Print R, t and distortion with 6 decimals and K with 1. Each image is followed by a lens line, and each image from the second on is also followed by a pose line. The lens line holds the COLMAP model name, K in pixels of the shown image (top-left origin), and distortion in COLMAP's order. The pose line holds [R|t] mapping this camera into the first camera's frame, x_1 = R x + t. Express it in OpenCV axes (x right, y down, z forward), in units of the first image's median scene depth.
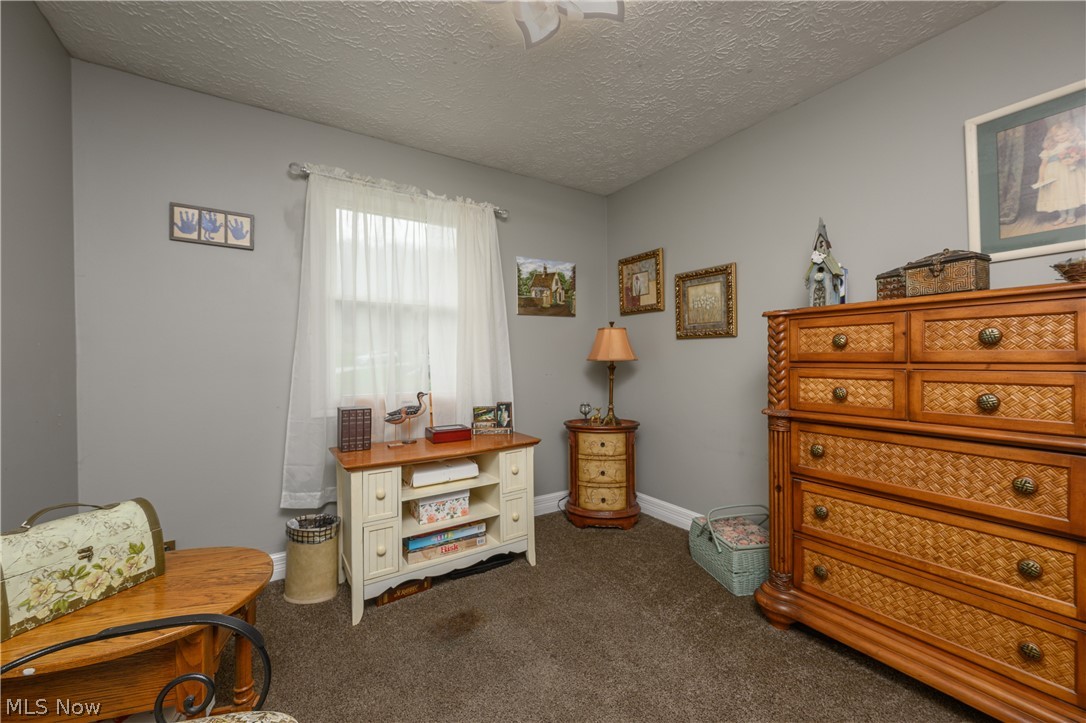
lens RADIAL K [[426.9, 0, 538.9], [0, 426.9, 358.6], [0, 0, 1]] dist [-0.000560, 0.000030]
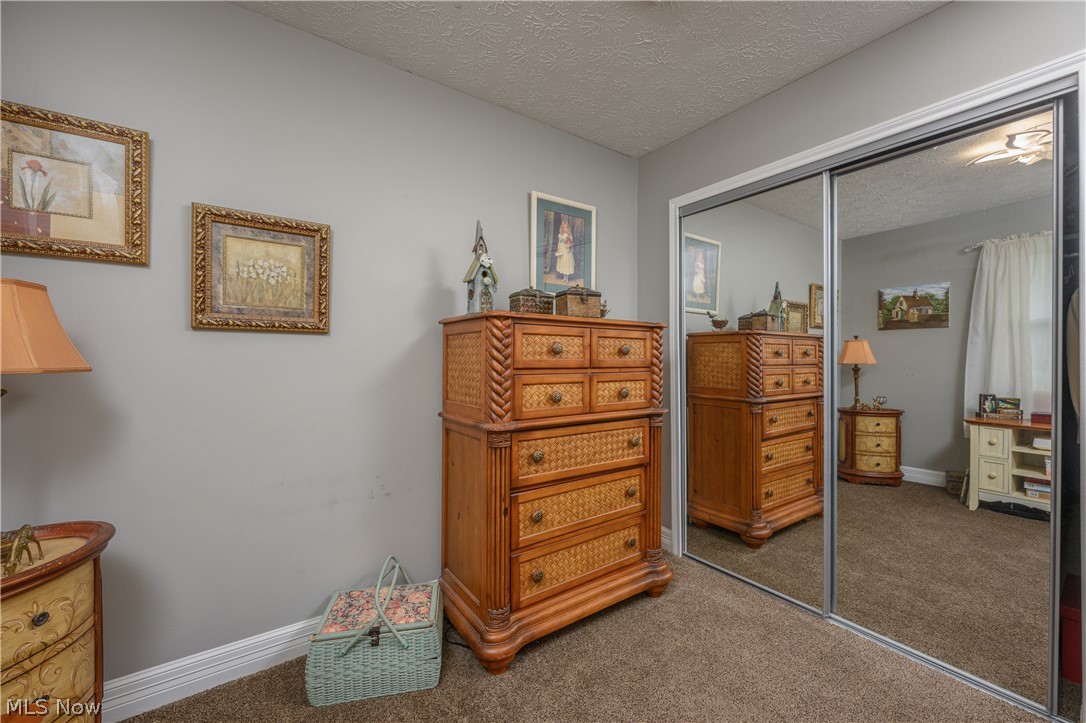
lens RADIAL K [[426.9, 0, 537.8], [0, 426.9, 358.2], [0, 0, 1]] dist [-0.000560, 0.000030]
pose [[-0.049361, 0.010890, 0.998722, -0.346653], [0.004345, 0.999933, -0.010688, -0.005878], [-0.998772, 0.003812, -0.049405, 1.017149]]
